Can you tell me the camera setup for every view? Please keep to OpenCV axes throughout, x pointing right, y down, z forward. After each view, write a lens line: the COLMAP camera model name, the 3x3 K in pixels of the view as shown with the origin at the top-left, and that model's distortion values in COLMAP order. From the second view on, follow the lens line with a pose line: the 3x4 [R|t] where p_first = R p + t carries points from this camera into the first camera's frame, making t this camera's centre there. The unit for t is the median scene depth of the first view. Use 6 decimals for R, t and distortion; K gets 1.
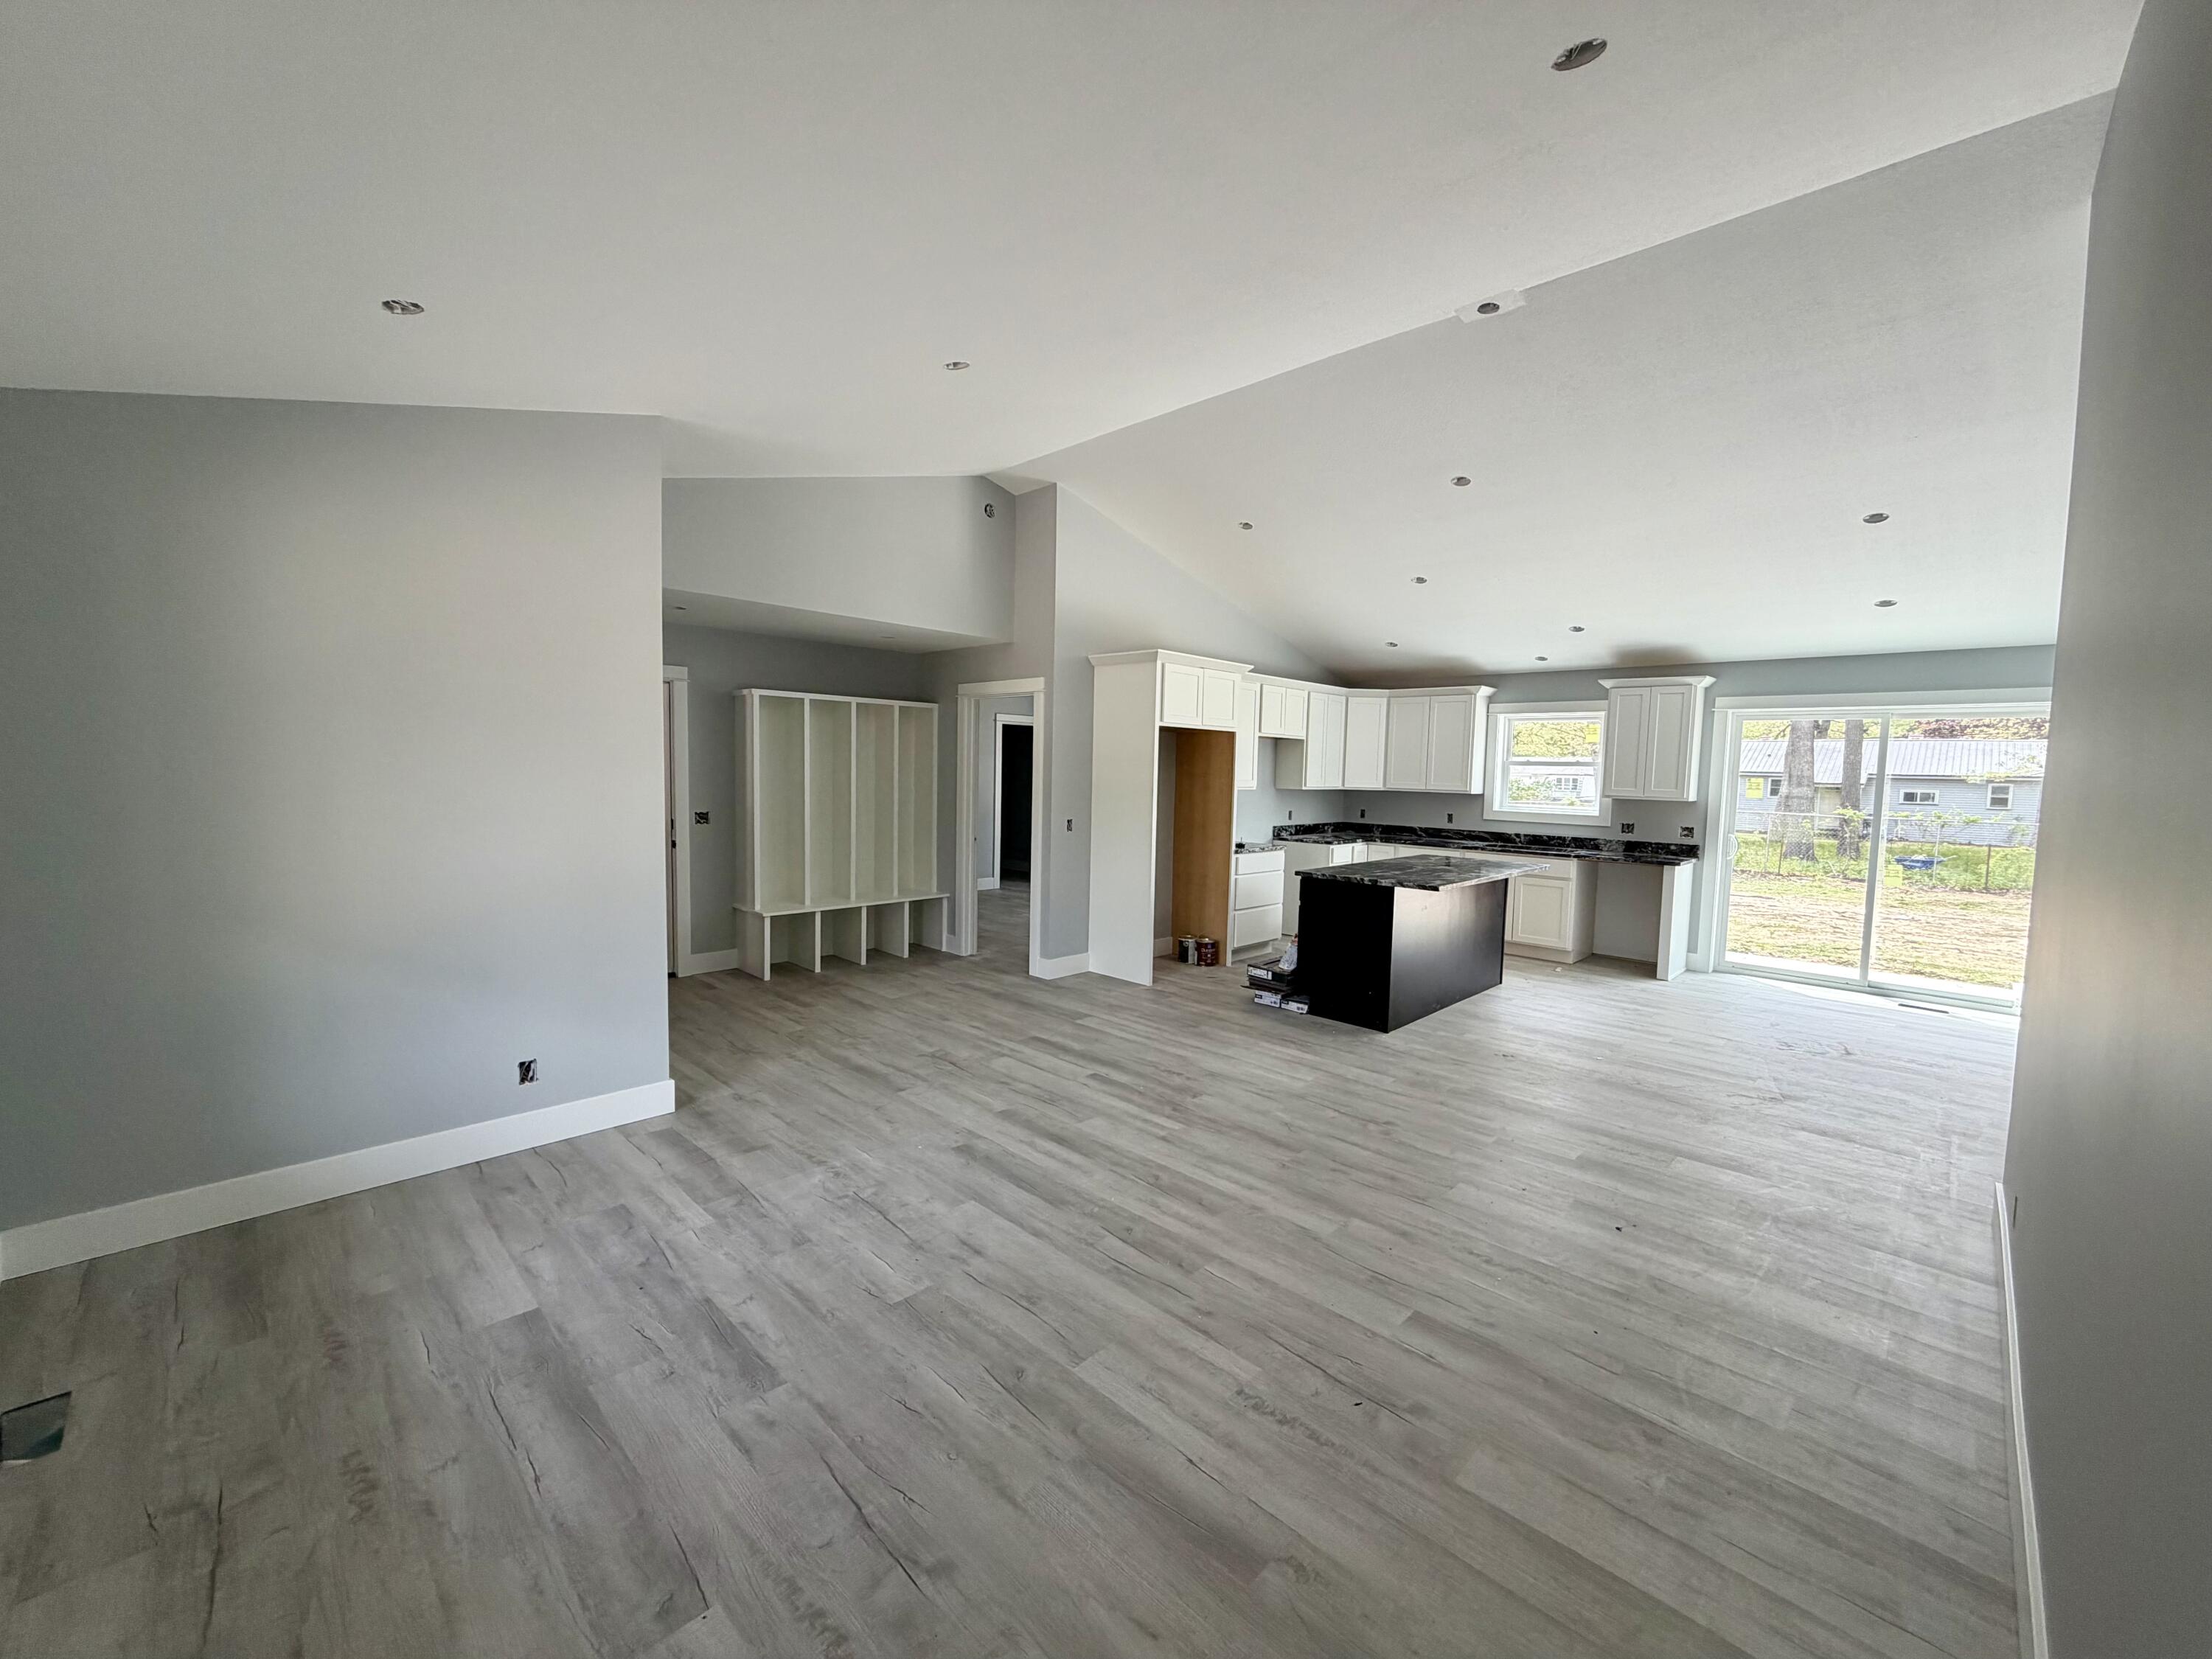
lens RADIAL K [[879.6, 0, 1102.1], [0, 879.6, 830.5], [0, 0, 1]] dist [0.000151, -0.000668]
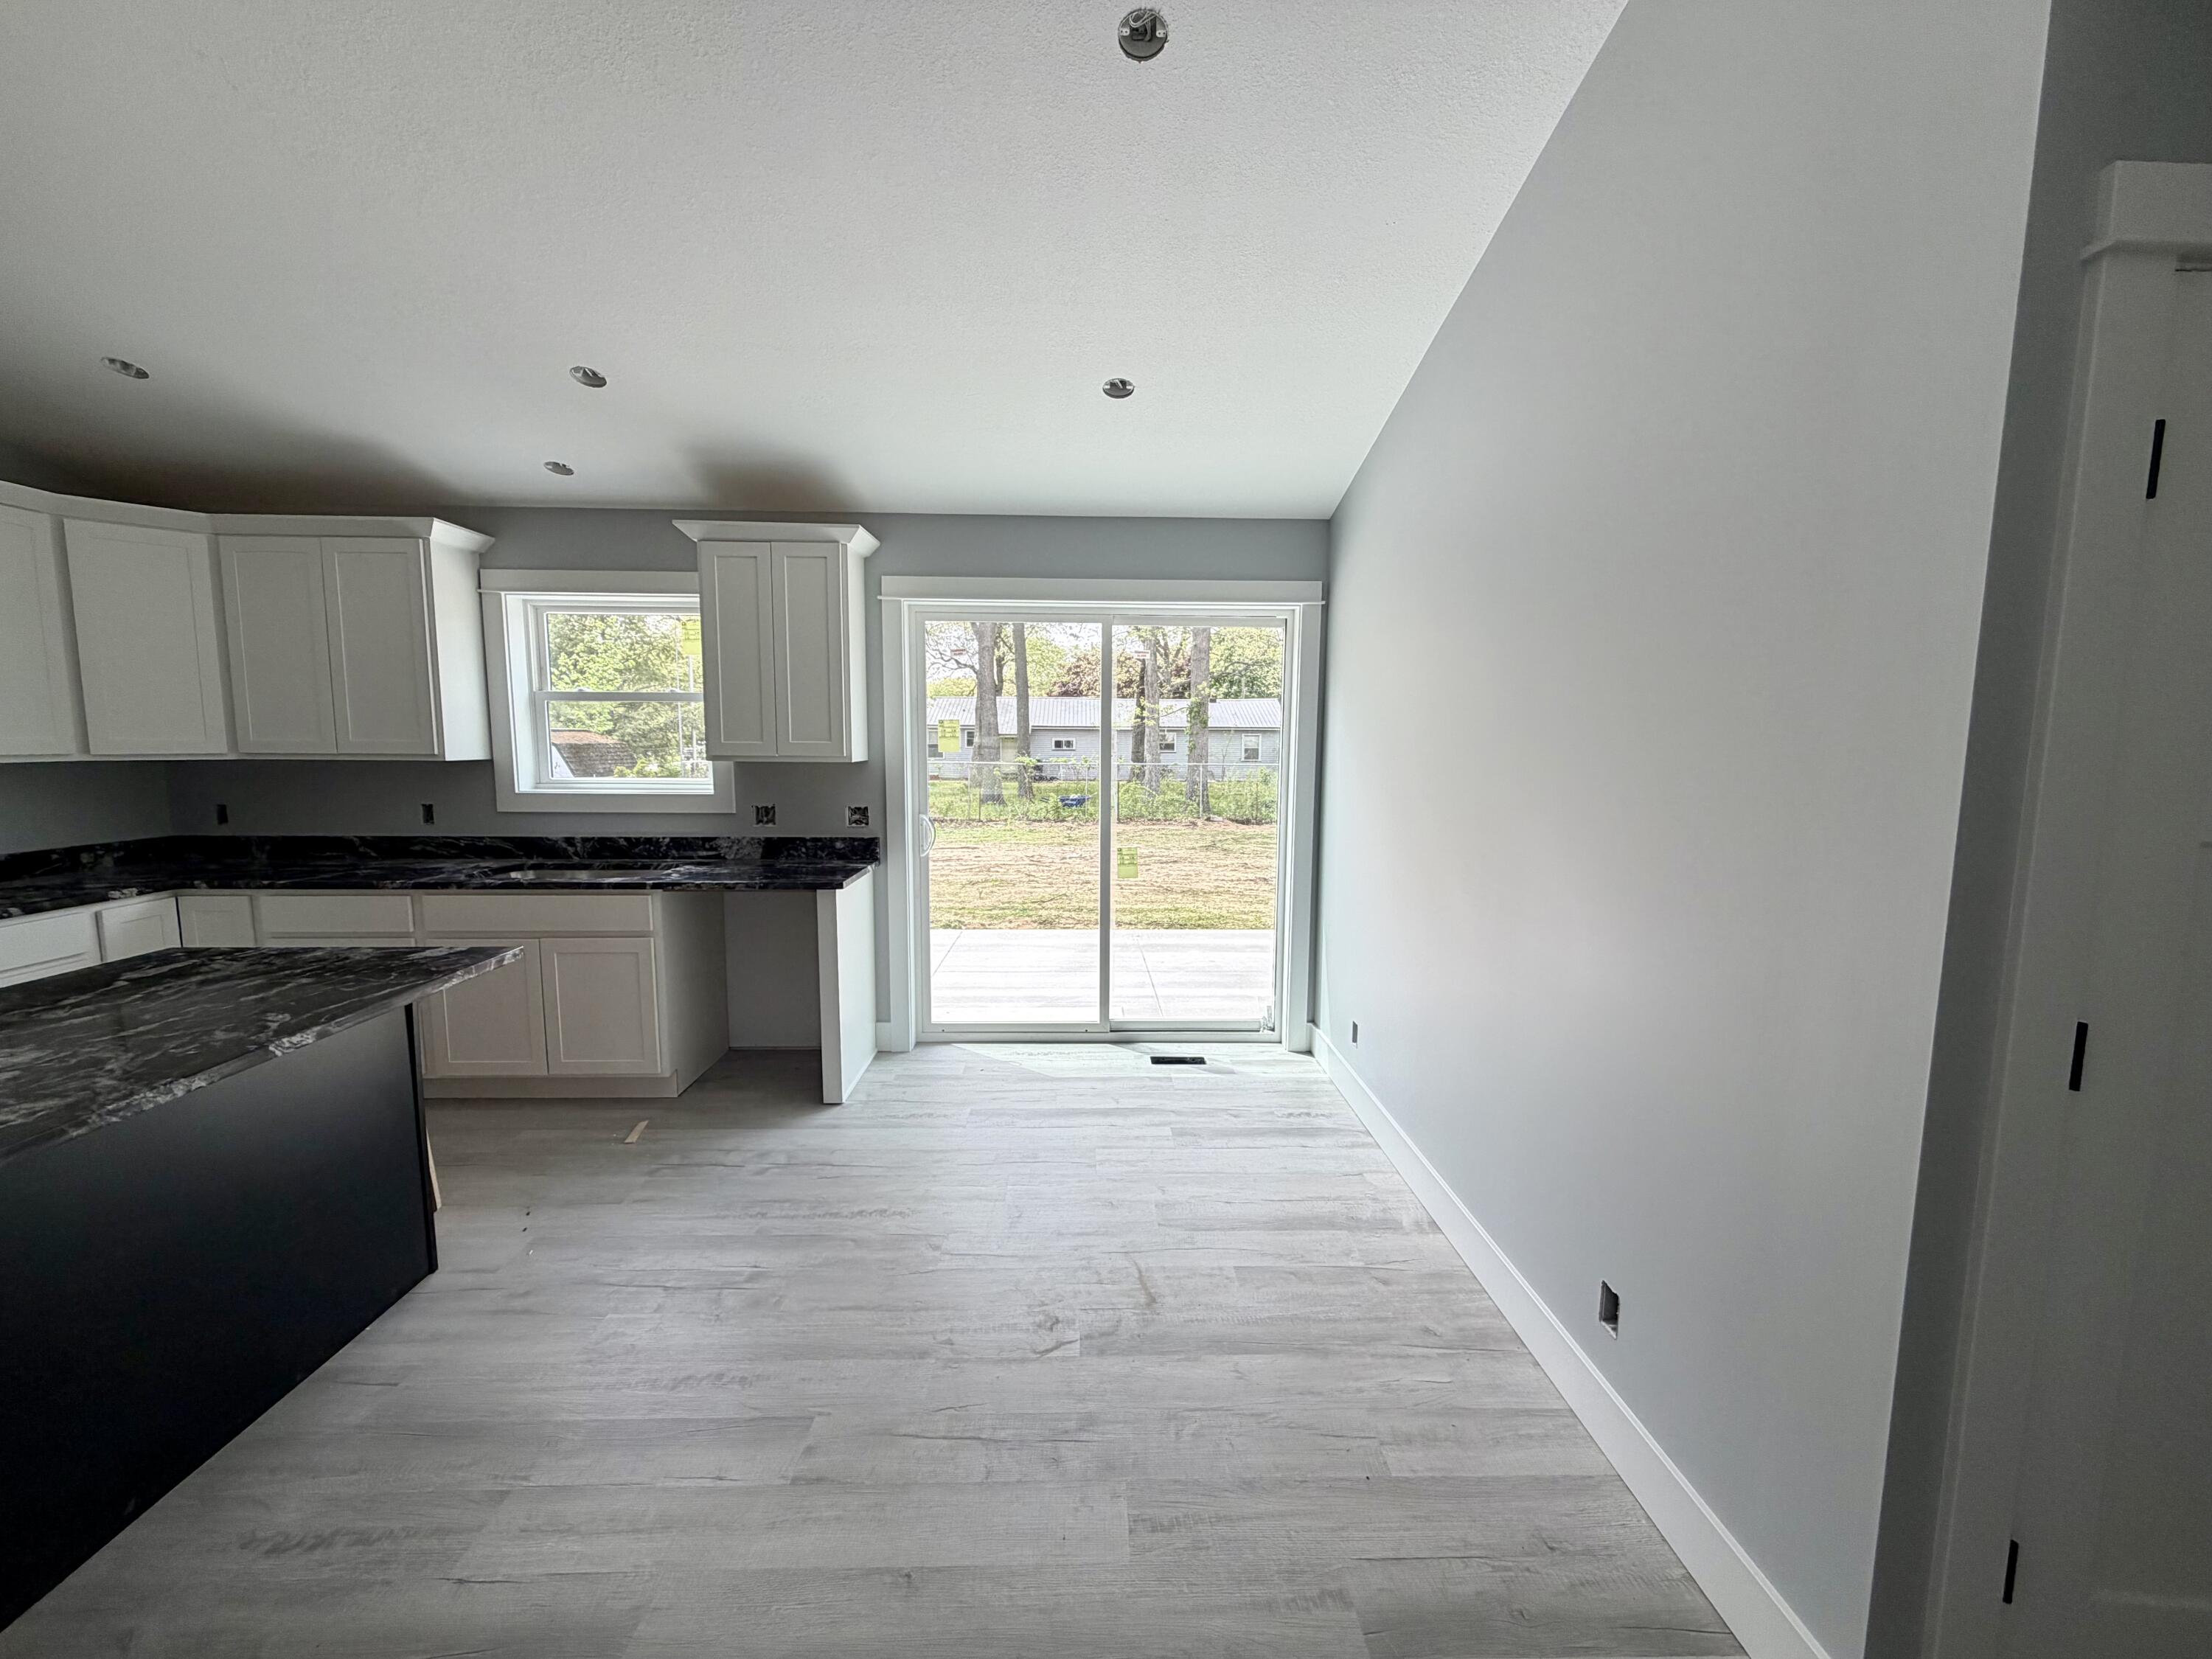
lens RADIAL K [[879.6, 0, 1104.1], [0, 879.6, 832.0], [0, 0, 1]] dist [0.000151, -0.000668]
pose [[0.694051, -0.095293, 0.713591, 0.342912], [0.059607, 0.995404, 0.074952, -0.019763], [-0.717454, -0.009485, 0.696541, 0.456168]]
